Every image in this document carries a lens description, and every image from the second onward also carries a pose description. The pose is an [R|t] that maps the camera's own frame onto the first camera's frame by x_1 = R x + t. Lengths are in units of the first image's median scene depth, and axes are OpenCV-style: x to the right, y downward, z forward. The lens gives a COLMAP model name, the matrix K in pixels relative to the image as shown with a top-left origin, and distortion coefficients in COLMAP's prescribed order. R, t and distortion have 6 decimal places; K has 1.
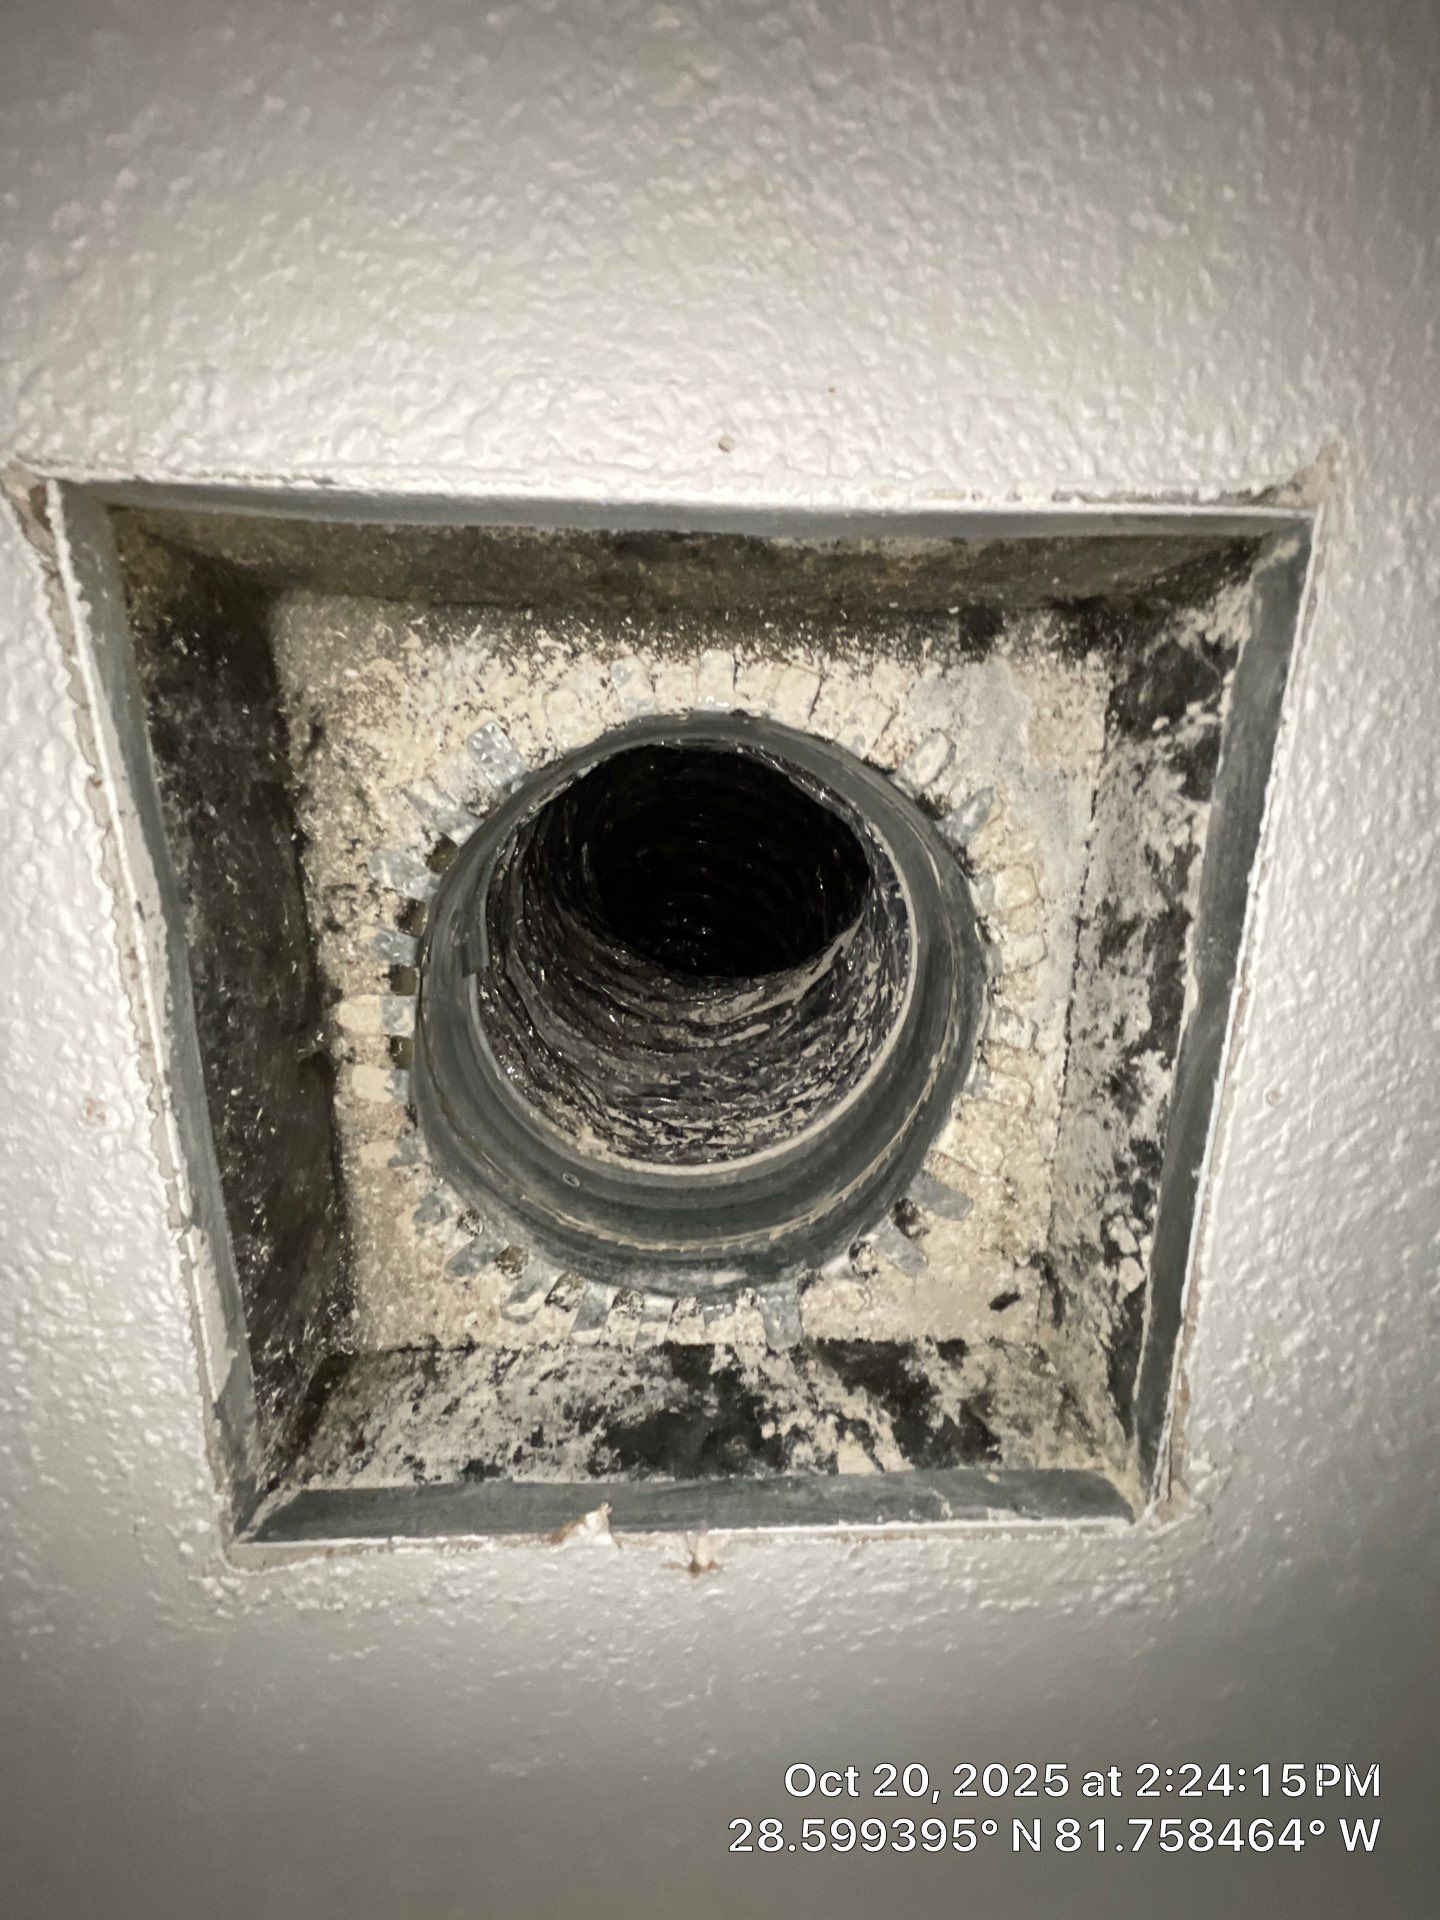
lens RADIAL K [[773.0, 0, 724.5], [0, 773.0, 958.5], [0, 0, 1]] dist [-0.001449, -0.000383]
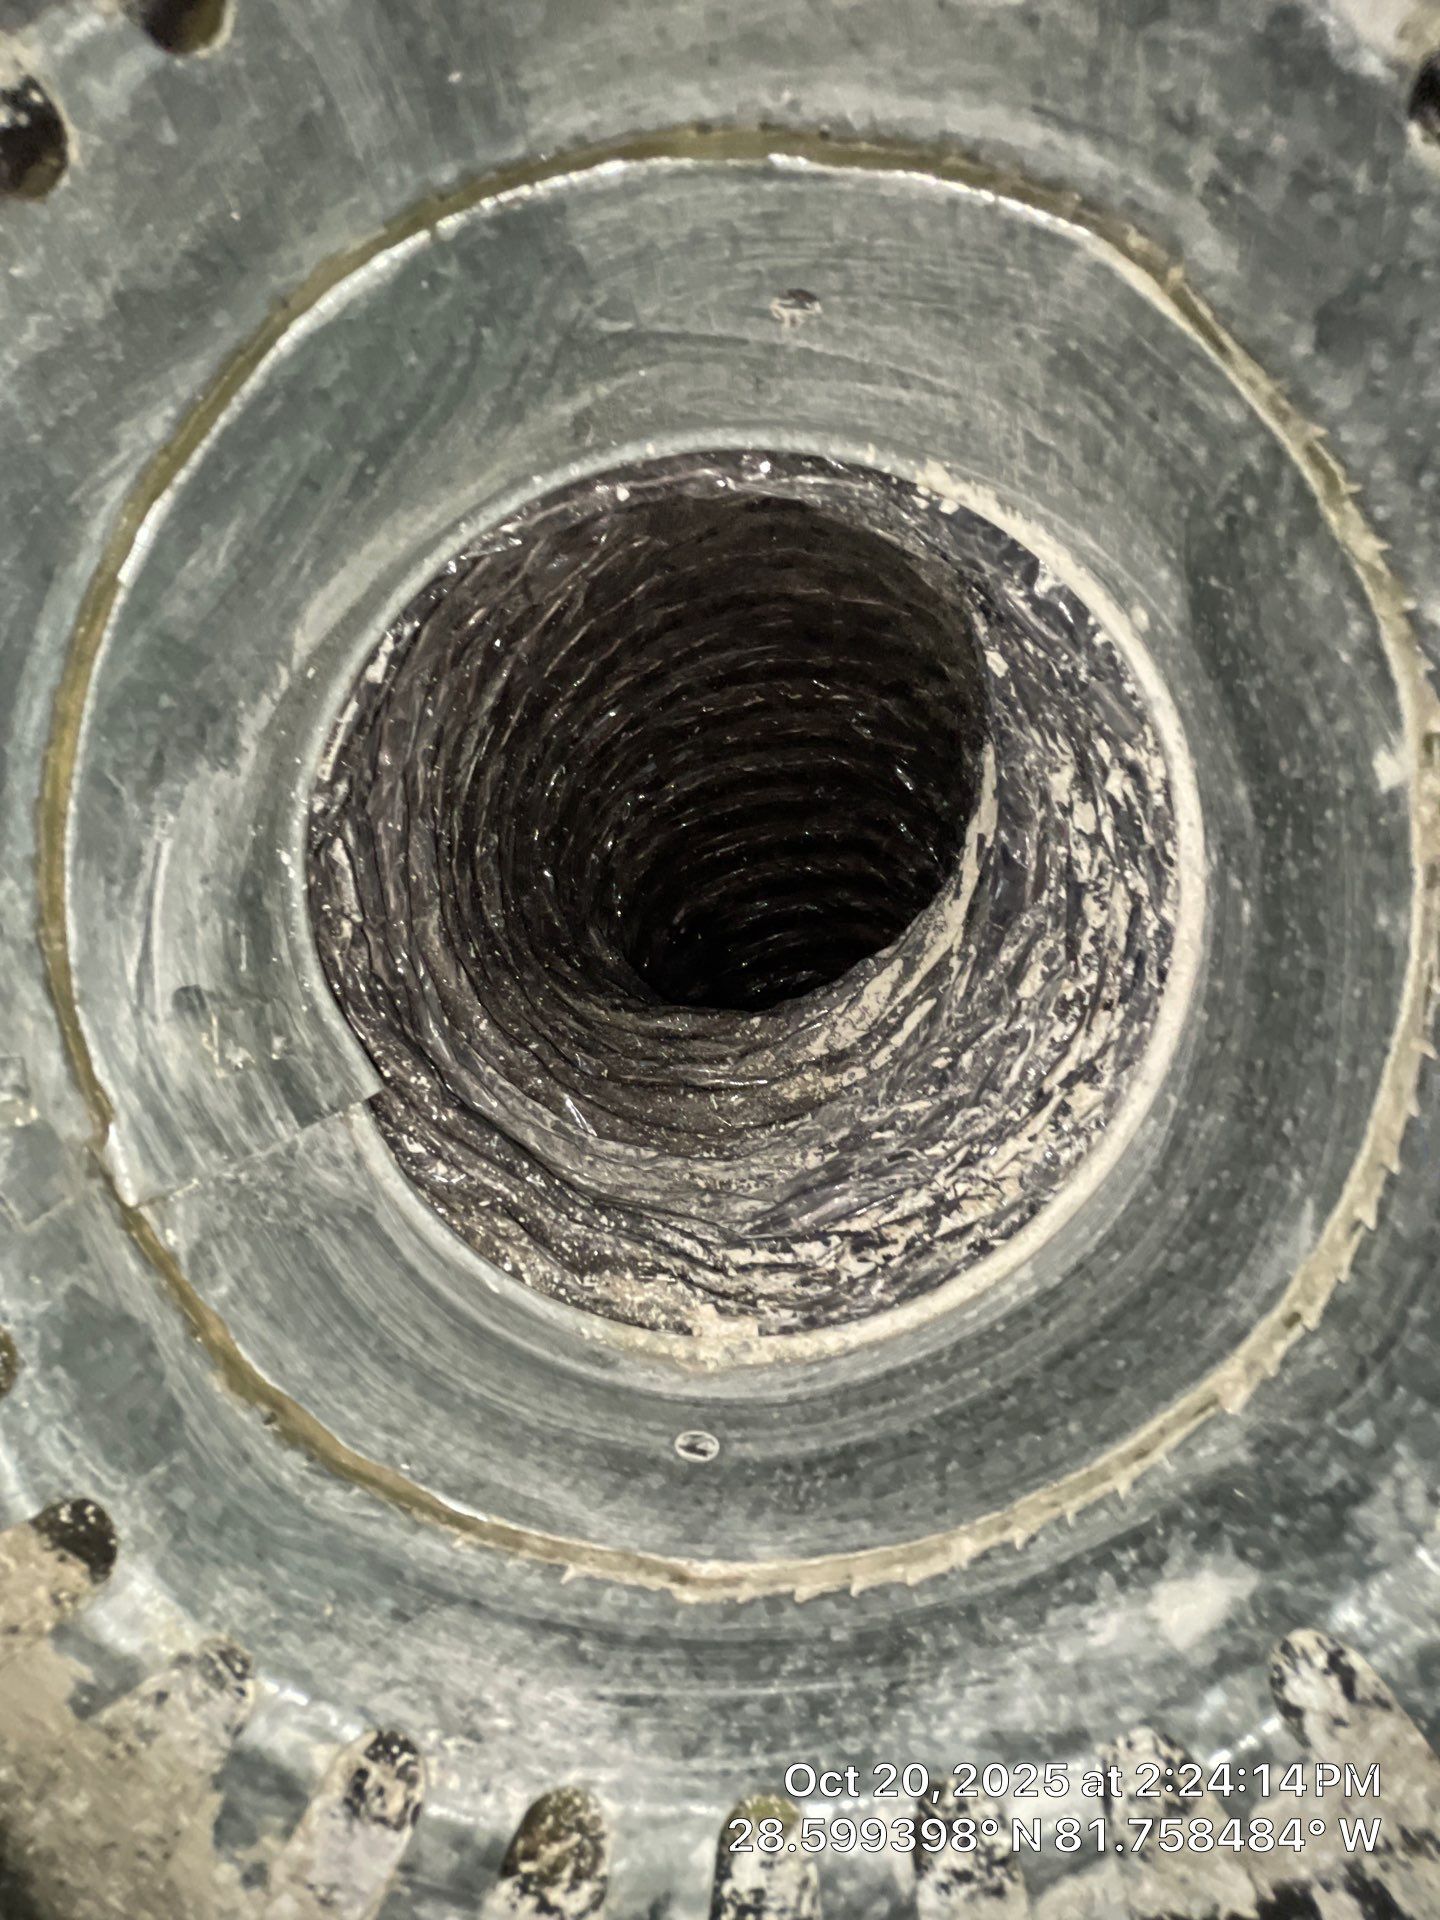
lens RADIAL K [[775.6, 0, 720.0], [0, 775.6, 960.0], [0, 0, 1]] dist [-0.000826, -0.000539]
pose [[0.880193, -0.462336, -0.107264, -0.014534], [0.440114, 0.879683, -0.180160, 0.150969], [0.177653, 0.111367, 0.977771, 0.633347]]
